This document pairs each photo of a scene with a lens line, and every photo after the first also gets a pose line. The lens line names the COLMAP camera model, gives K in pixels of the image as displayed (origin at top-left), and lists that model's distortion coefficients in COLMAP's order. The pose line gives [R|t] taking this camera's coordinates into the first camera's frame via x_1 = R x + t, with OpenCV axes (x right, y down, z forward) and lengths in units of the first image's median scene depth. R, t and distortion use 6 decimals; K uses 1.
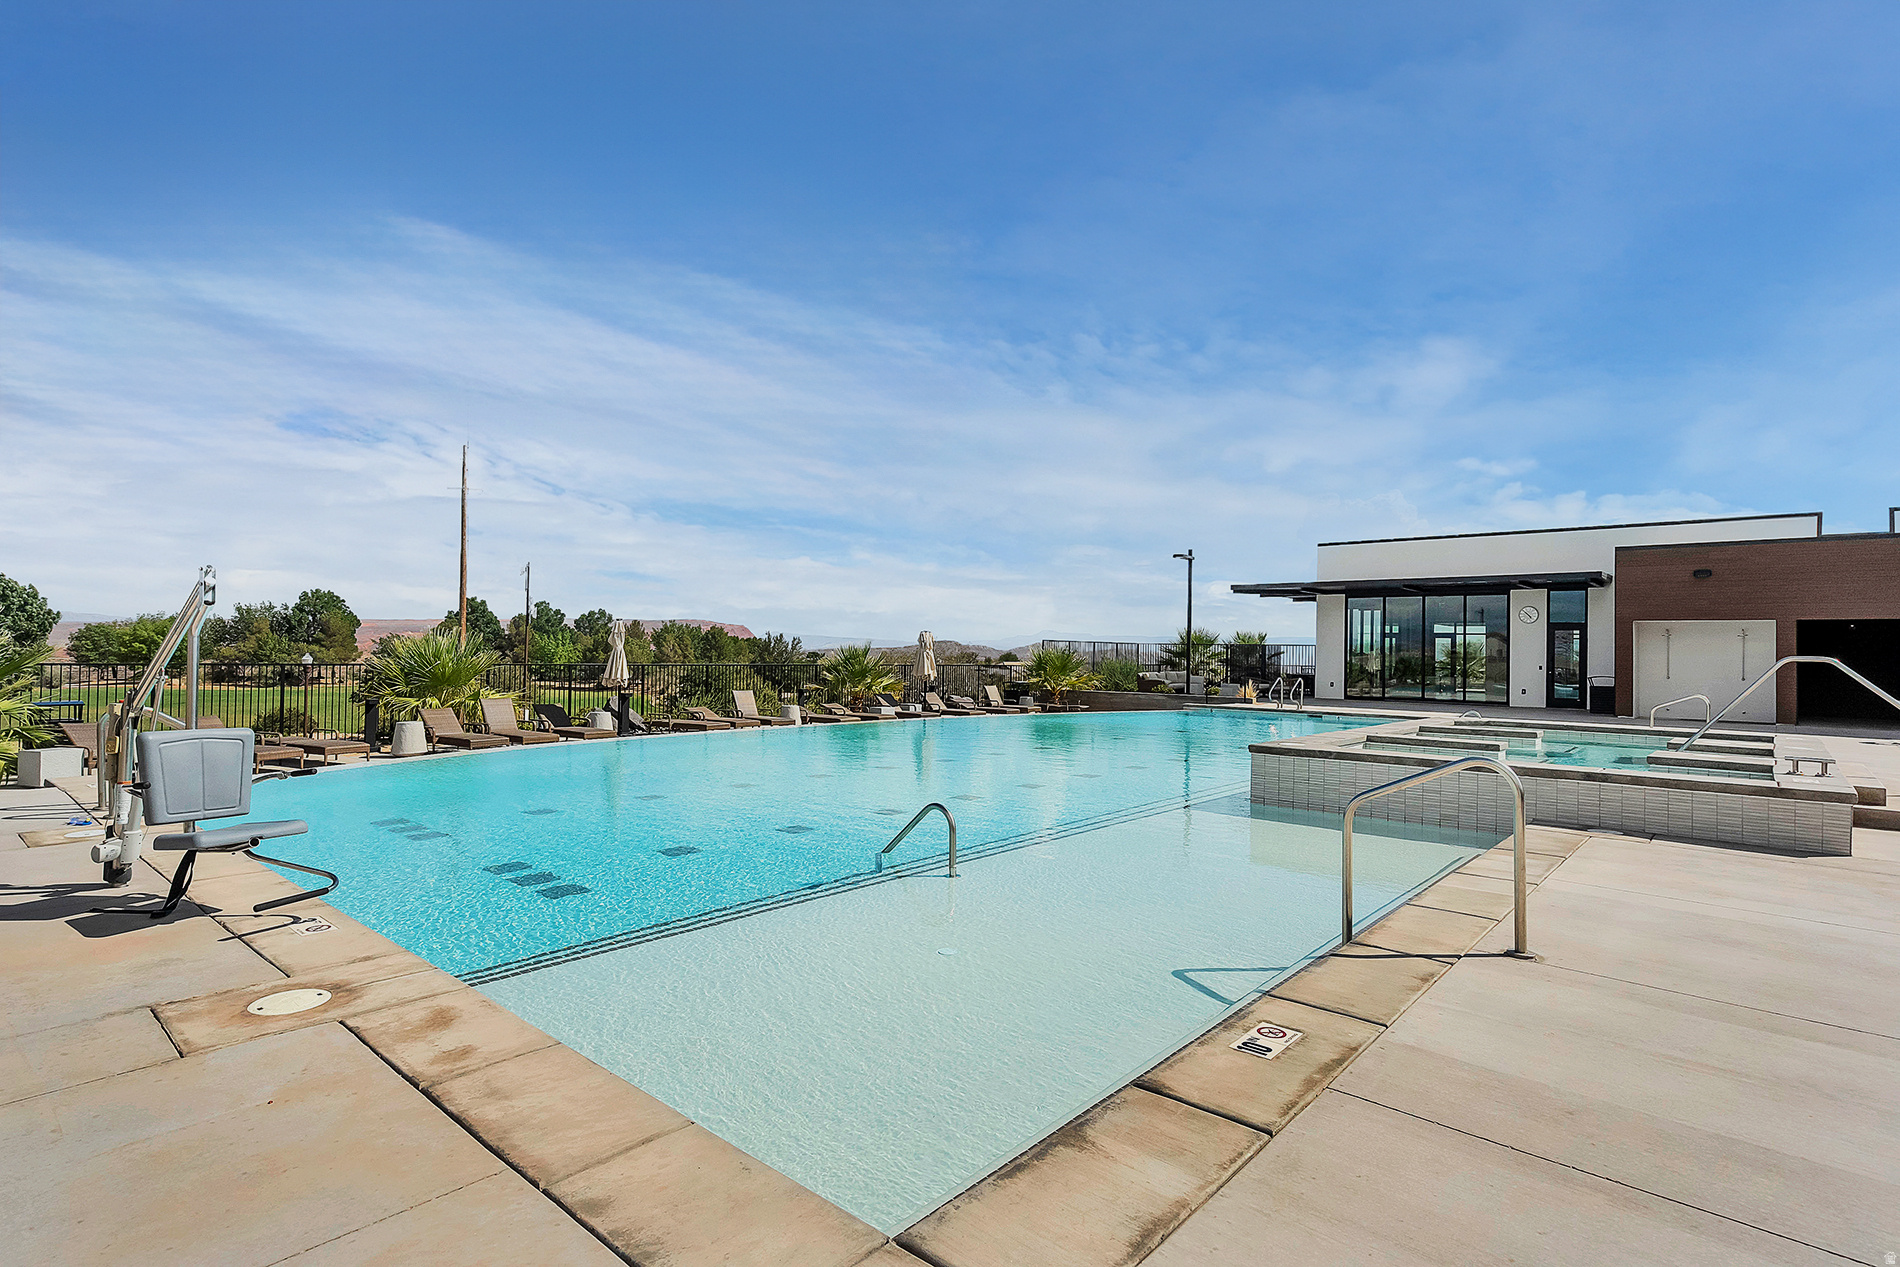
lens RADIAL K [[933.4, 0, 946.6], [0, 933.4, 641.0], [0, 0, 1]] dist [-0.002623, 0.000223]
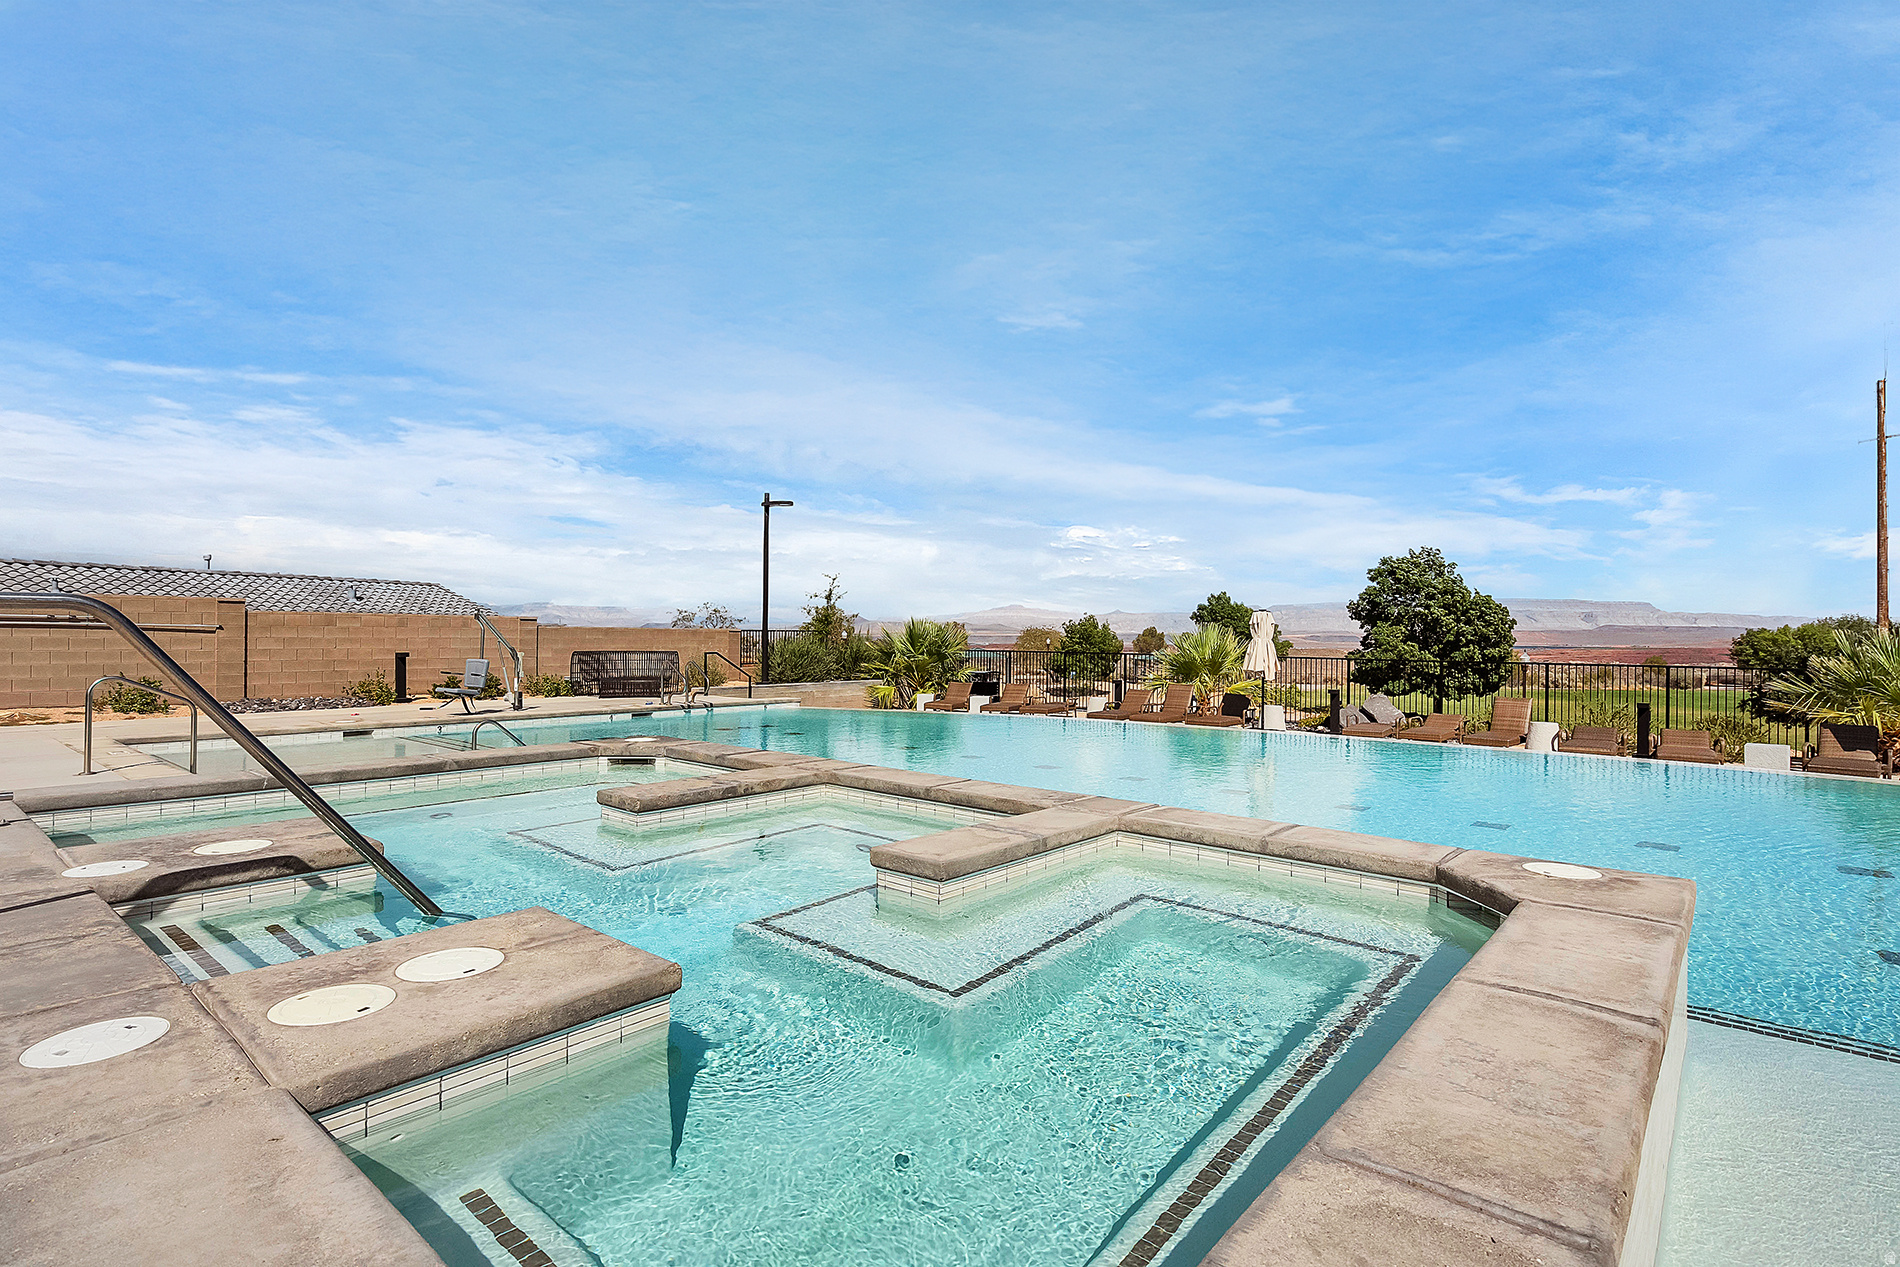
lens RADIAL K [[933.4, 0, 949.5], [0, 933.4, 633.2], [0, 0, 1]] dist [-0.002623, 0.000223]
pose [[0.014492, -0.019075, -0.999713, 0.387769], [0.002442, 0.999816, -0.019042, 0.012914], [0.999892, -0.002165, 0.014535, 0.423787]]
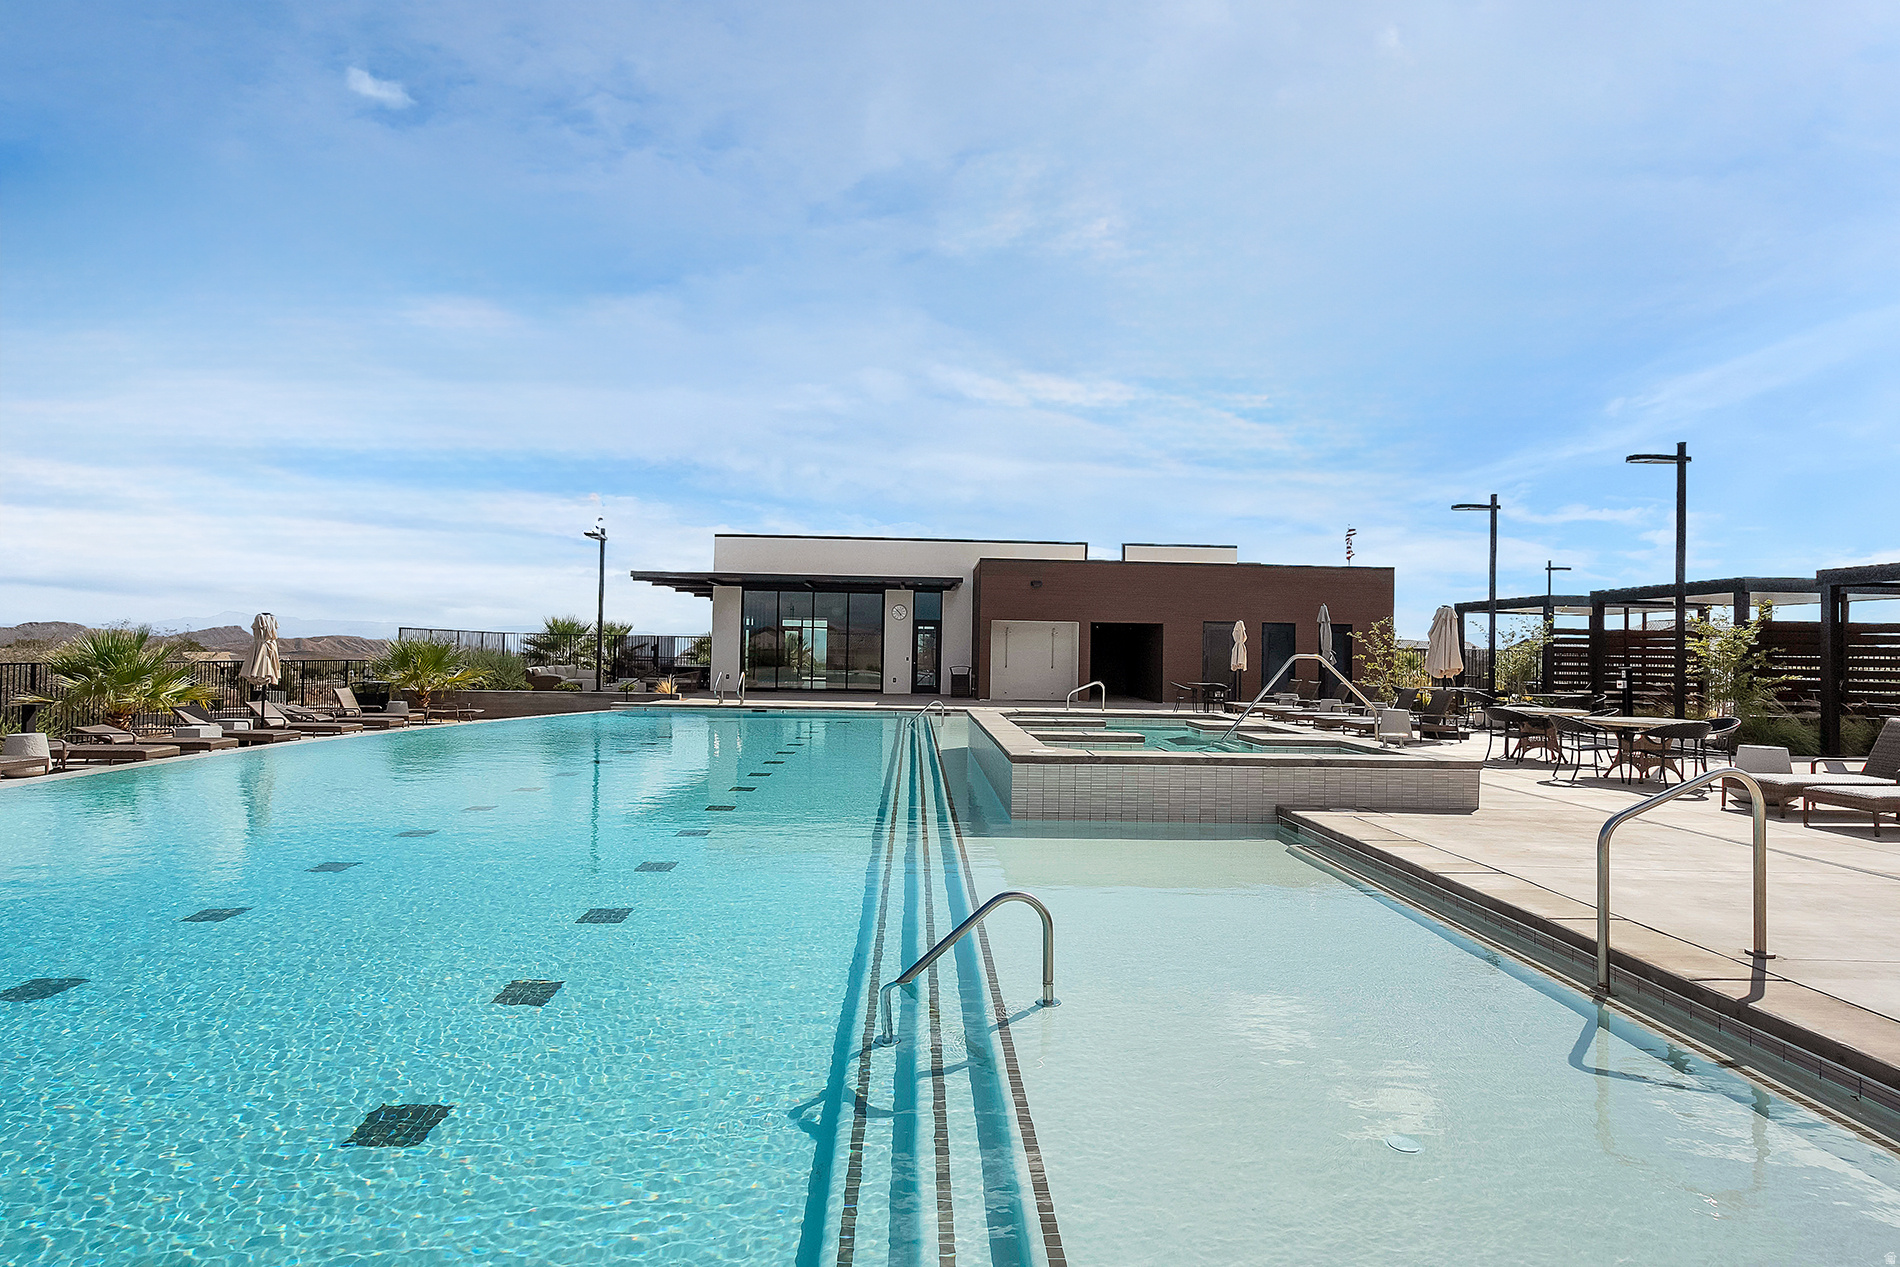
lens RADIAL K [[933.4, 0, 948.9], [0, 933.4, 625.7], [0, 0, 1]] dist [-0.002623, 0.000223]
pose [[0.723552, 0.017031, 0.690060, -0.115553], [-0.013880, 0.999852, -0.010123, -0.000915], [-0.690131, -0.002254, 0.723681, 0.132248]]
